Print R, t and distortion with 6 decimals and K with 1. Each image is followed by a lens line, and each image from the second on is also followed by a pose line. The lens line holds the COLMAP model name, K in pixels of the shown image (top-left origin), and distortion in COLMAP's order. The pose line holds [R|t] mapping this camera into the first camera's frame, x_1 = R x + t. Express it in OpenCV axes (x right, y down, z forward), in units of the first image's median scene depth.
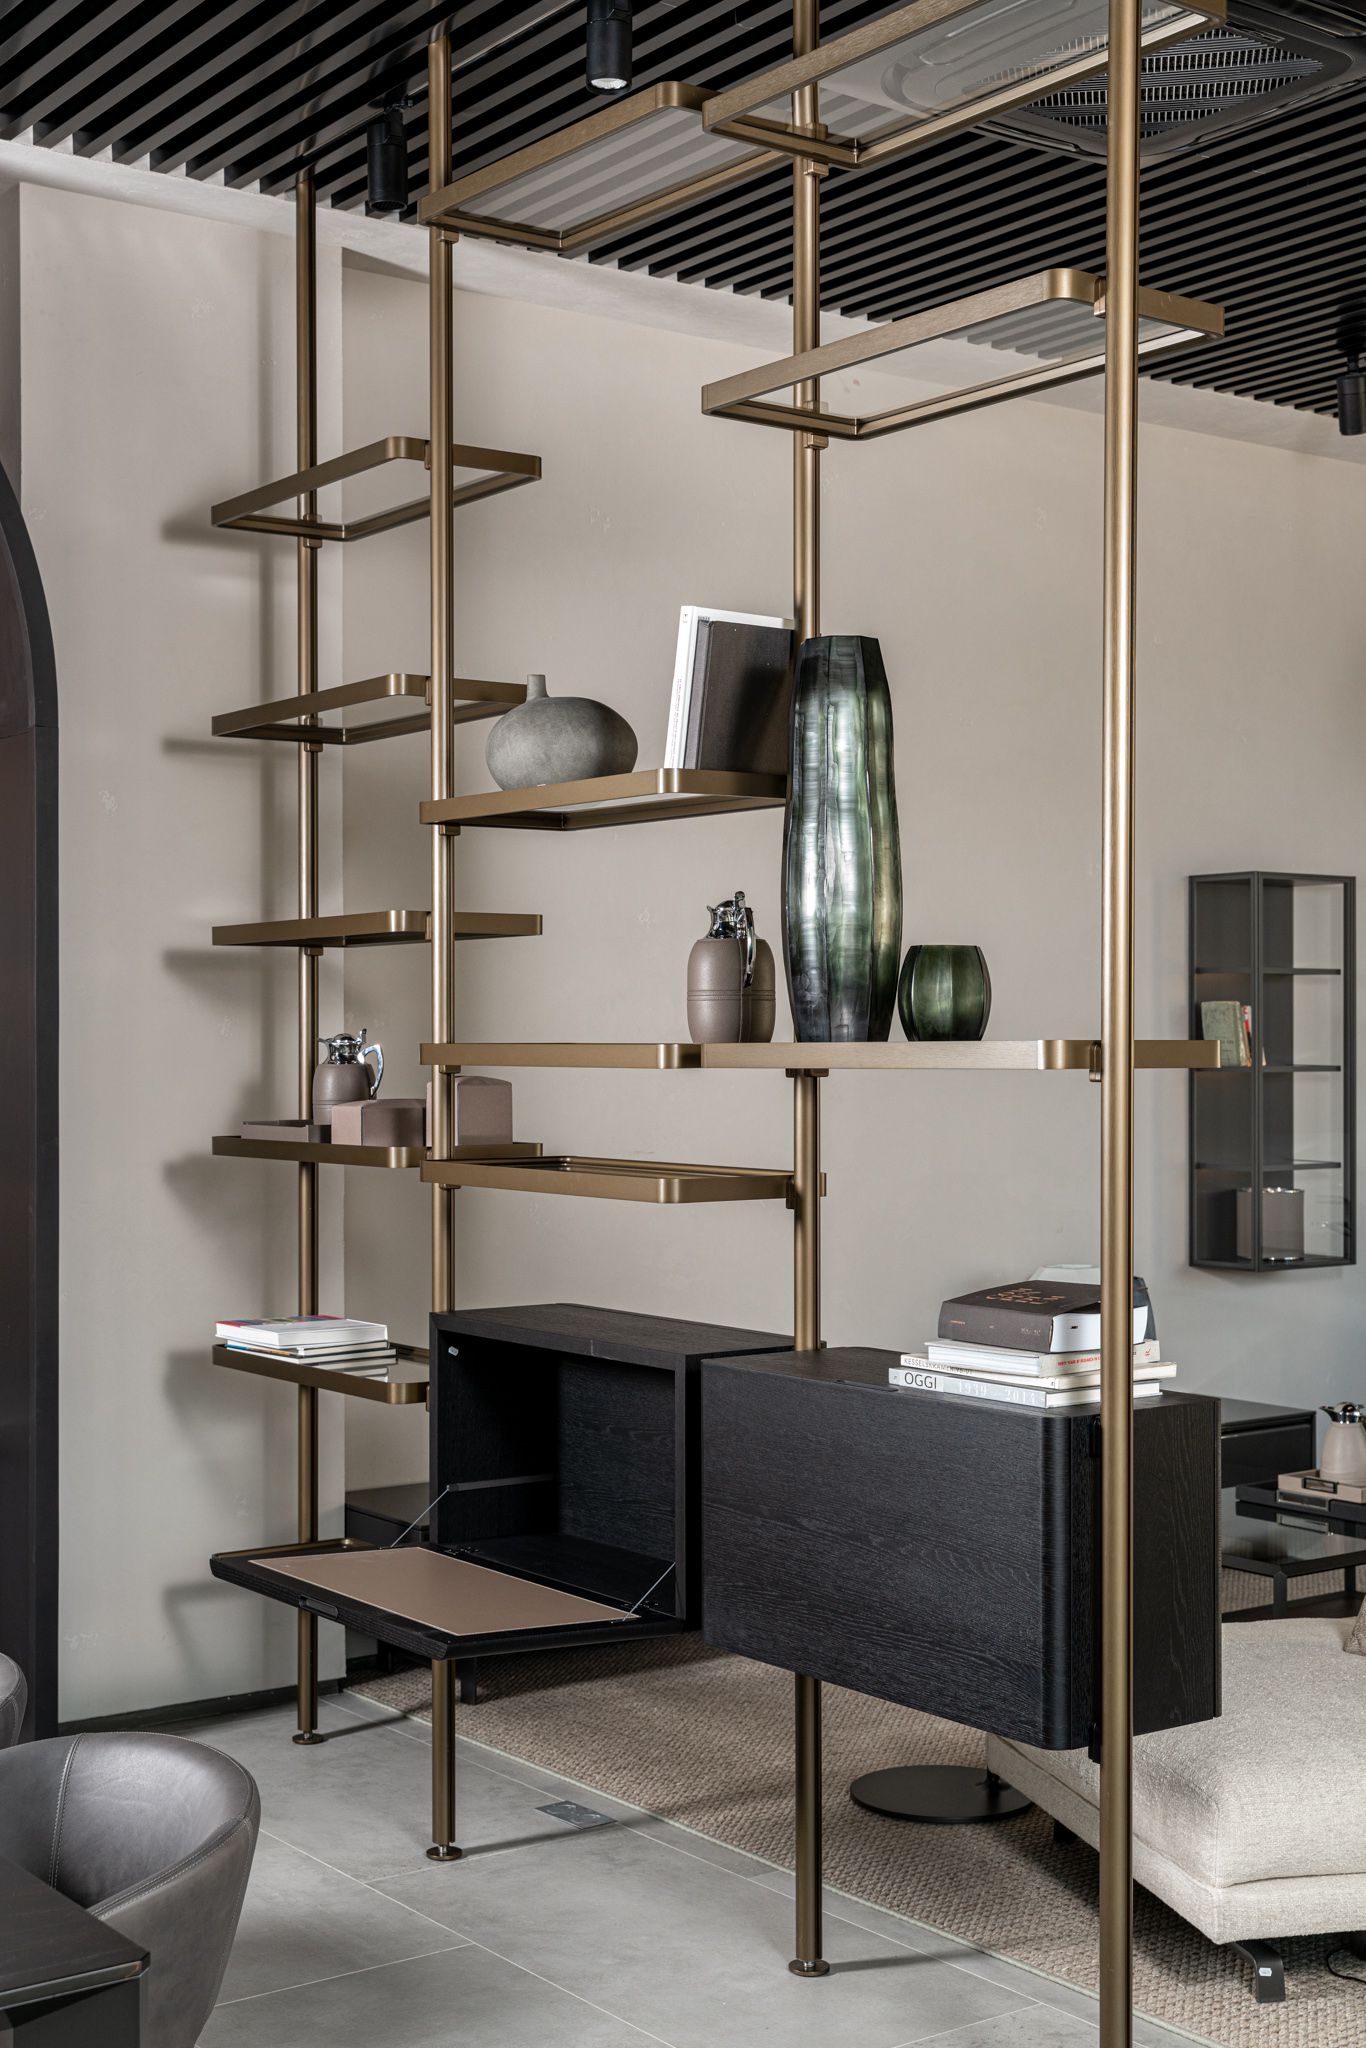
lens RADIAL K [[2694.9, 0, 683.0], [0, 2694.9, 1024.0], [0, 0, 1]] dist [-0.001678, 0.053044]
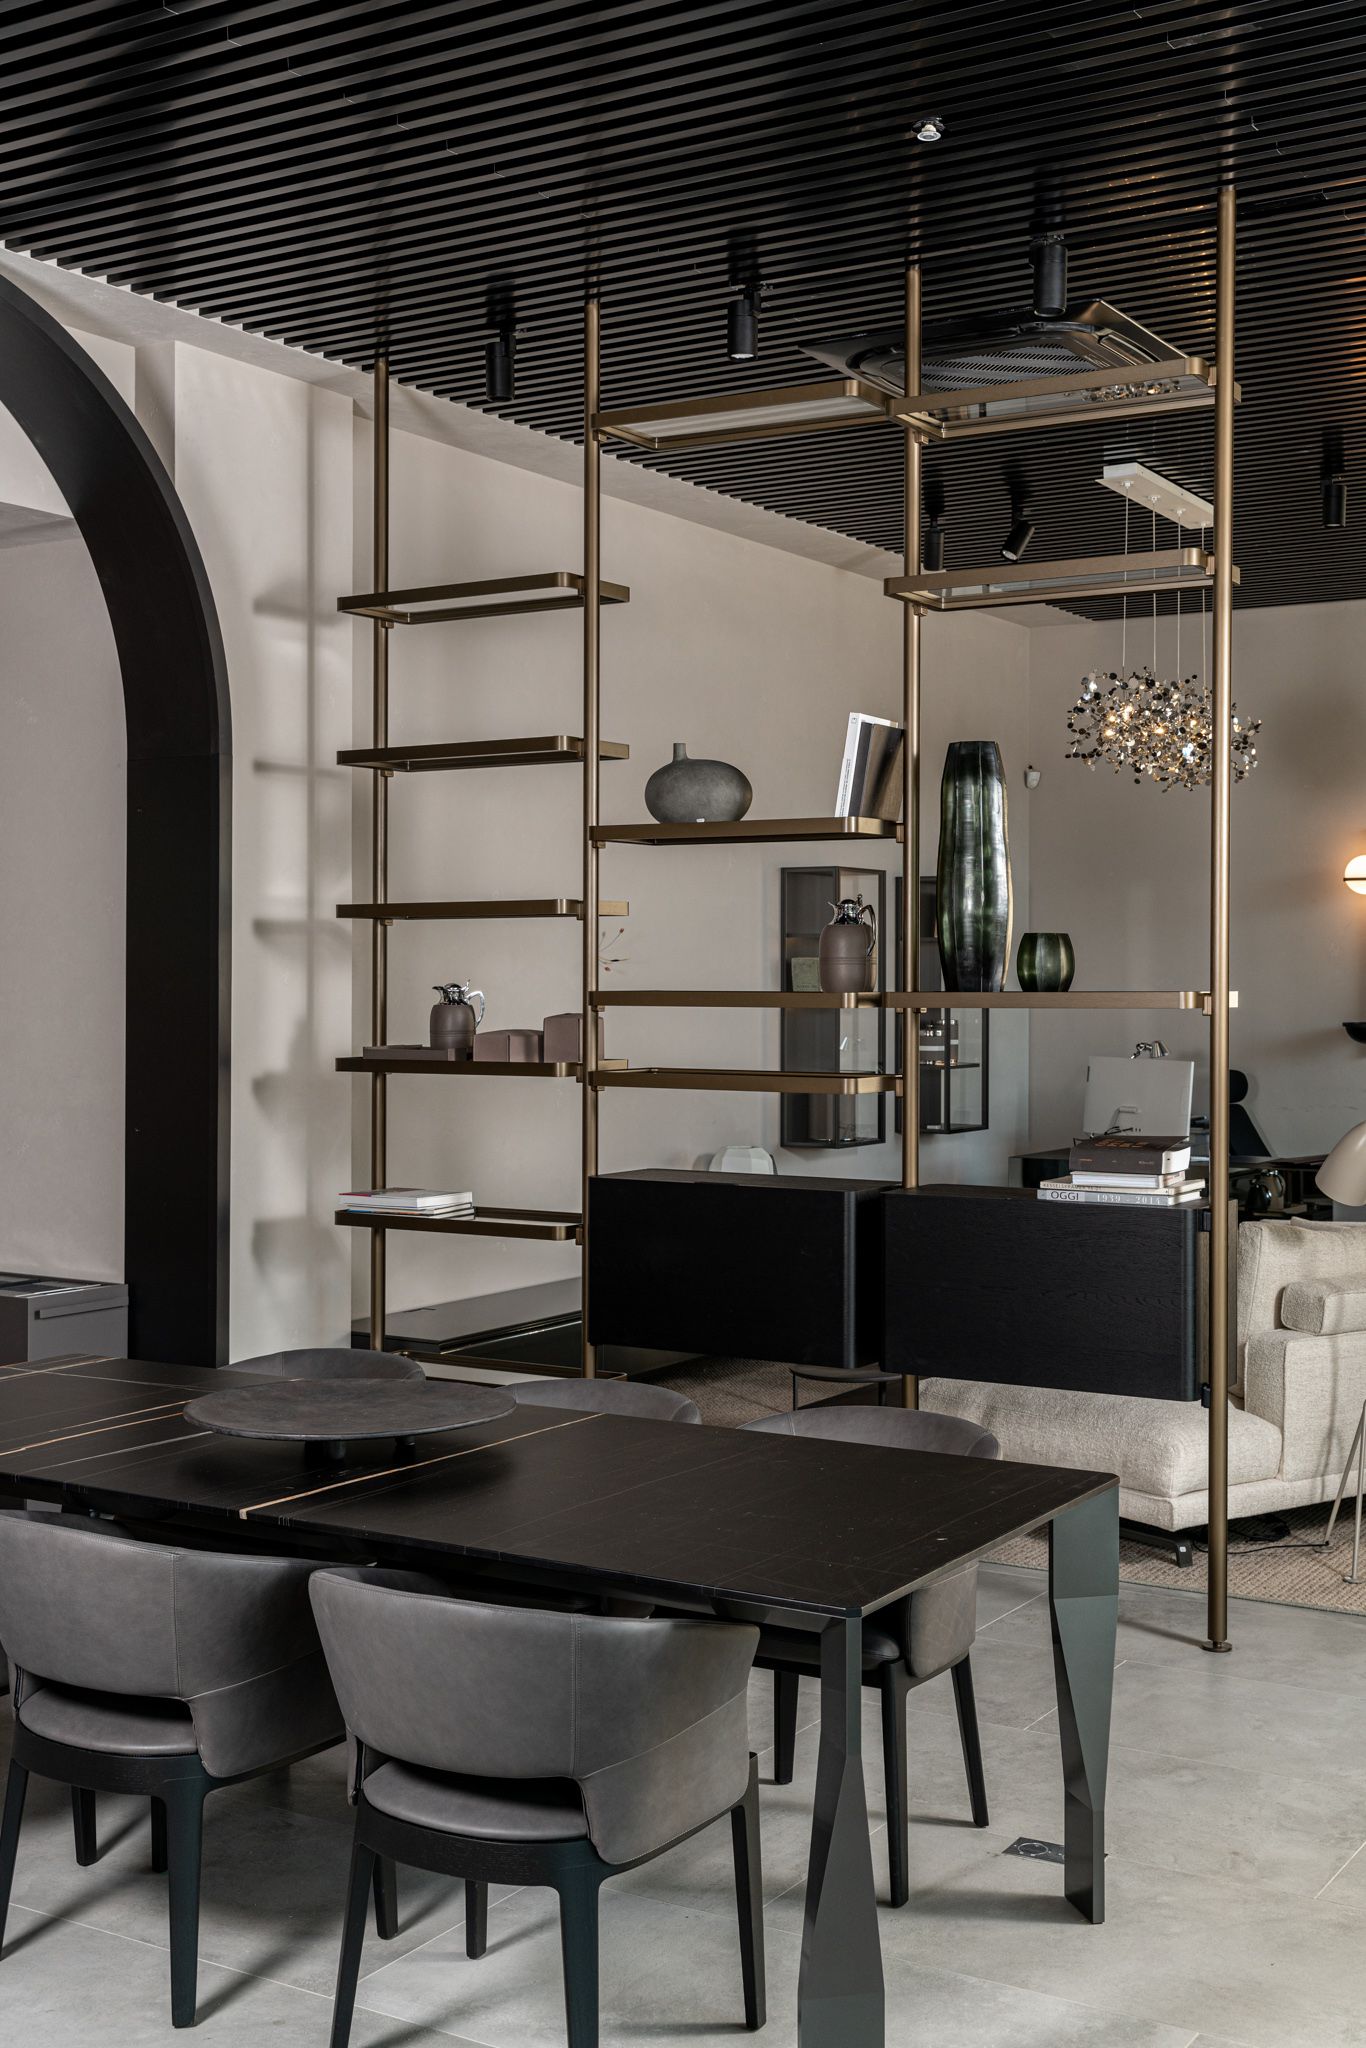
lens RADIAL K [[2423.6, 0, 680.0], [0, 2423.6, 934.4], [0, 0, 1]] dist [-0.002166, -0.001633]
pose [[0.926185, 0.008744, 0.376967, -0.429692], [-0.004388, 0.999913, -0.012414, -0.005828], [-0.377043, 0.009843, 0.926144, -0.183662]]
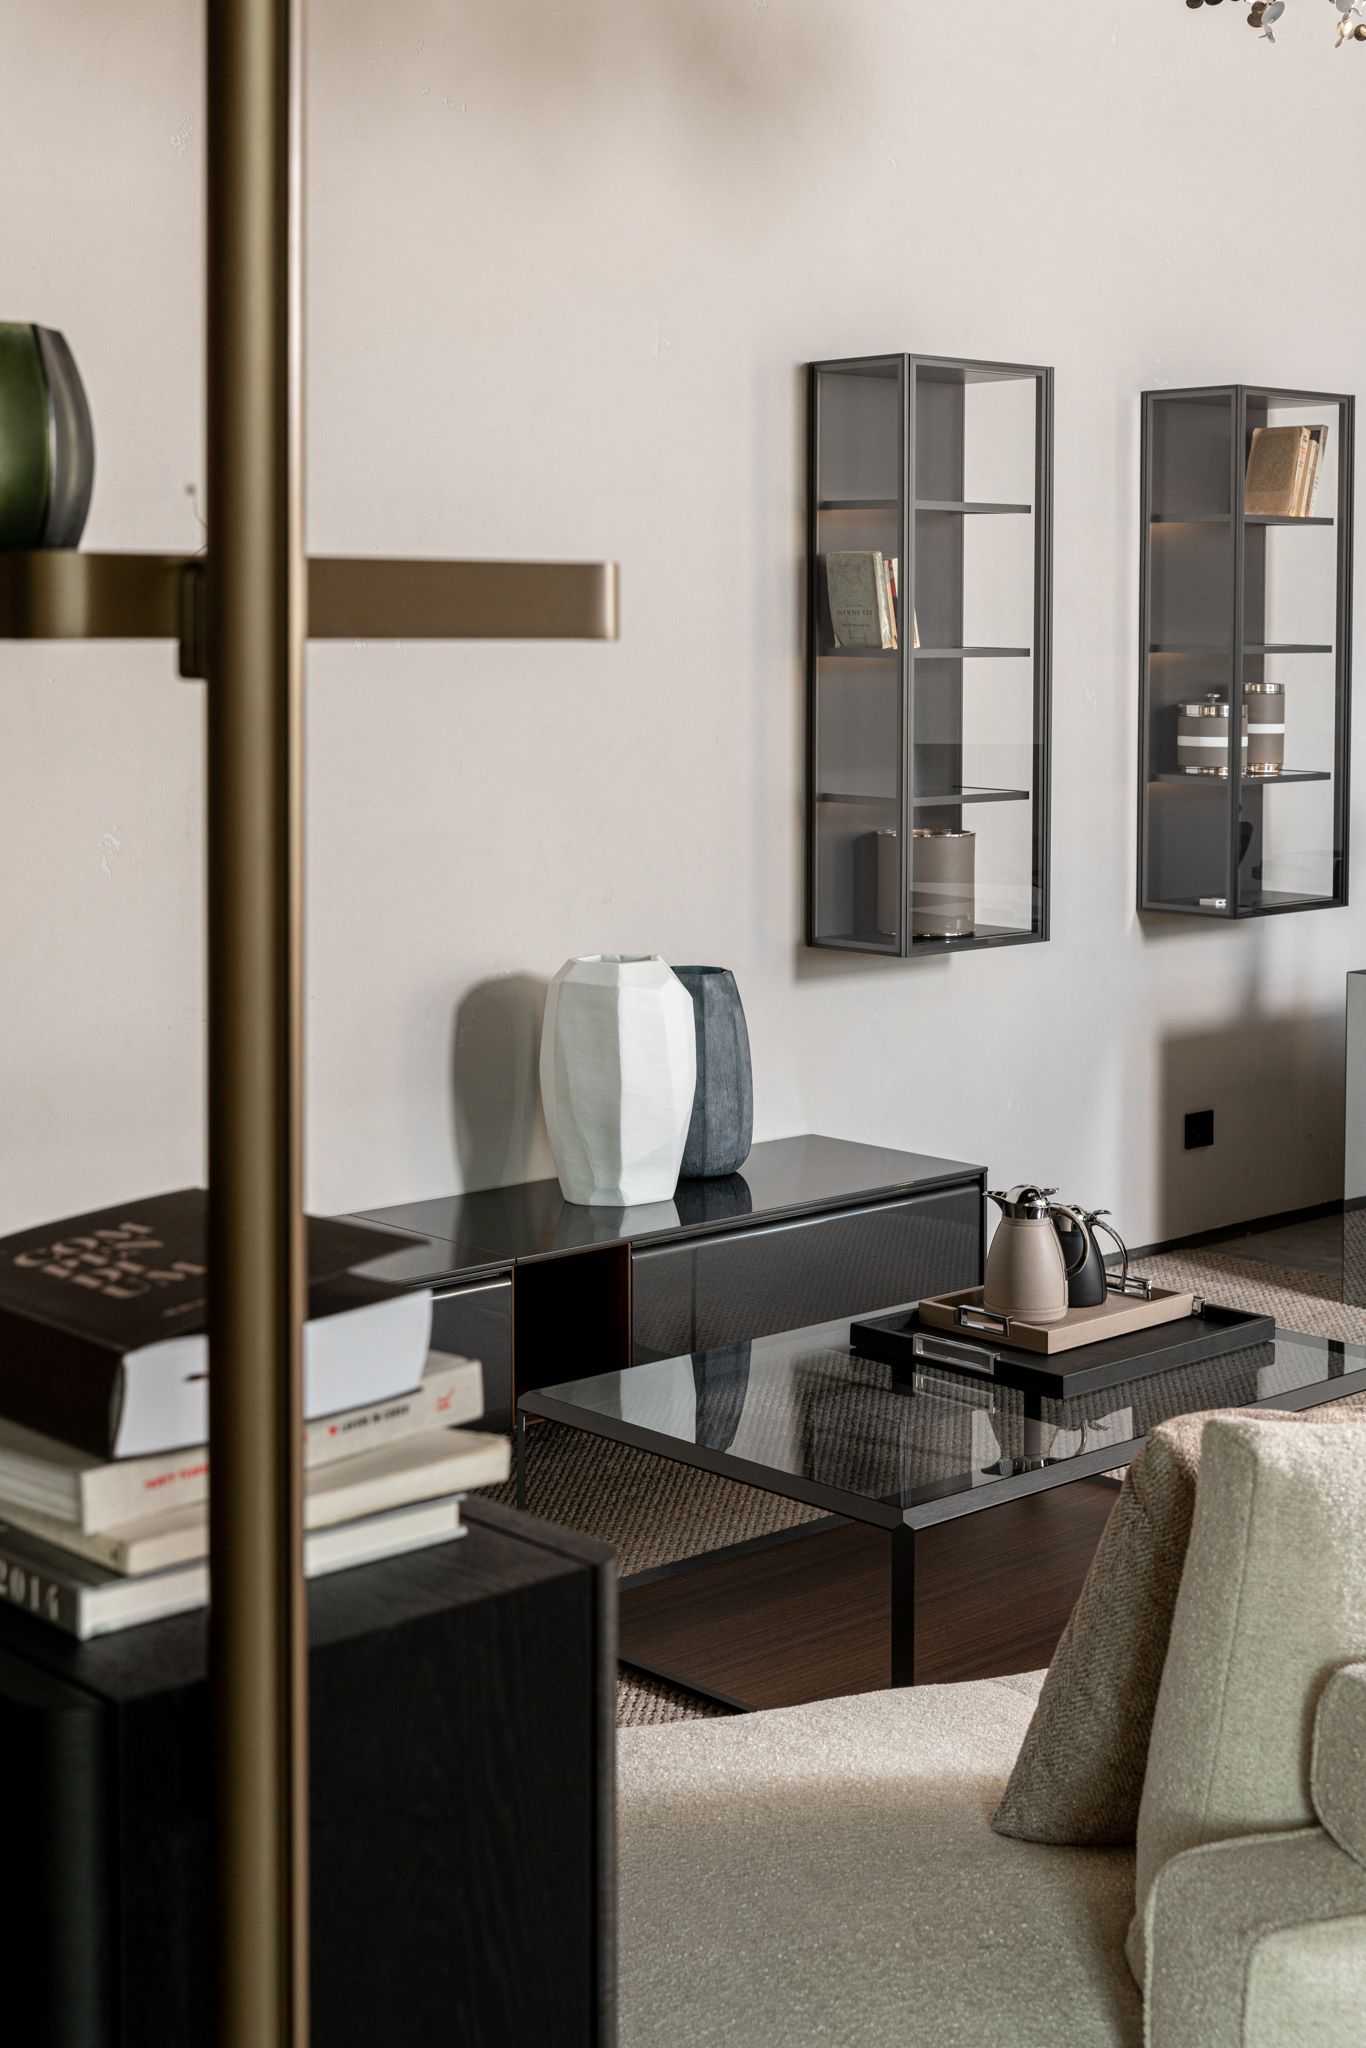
lens RADIAL K [[2986.3, 0, 678.4], [0, 2986.3, 1139.5], [0, 0, 1]] dist [0.010403, -0.043993]
pose [[0.992973, -0.026389, 0.115363, 0.085271], [0.006594, 0.985645, 0.168702, 0.012670], [-0.118159, -0.166756, 0.978893, 0.327429]]
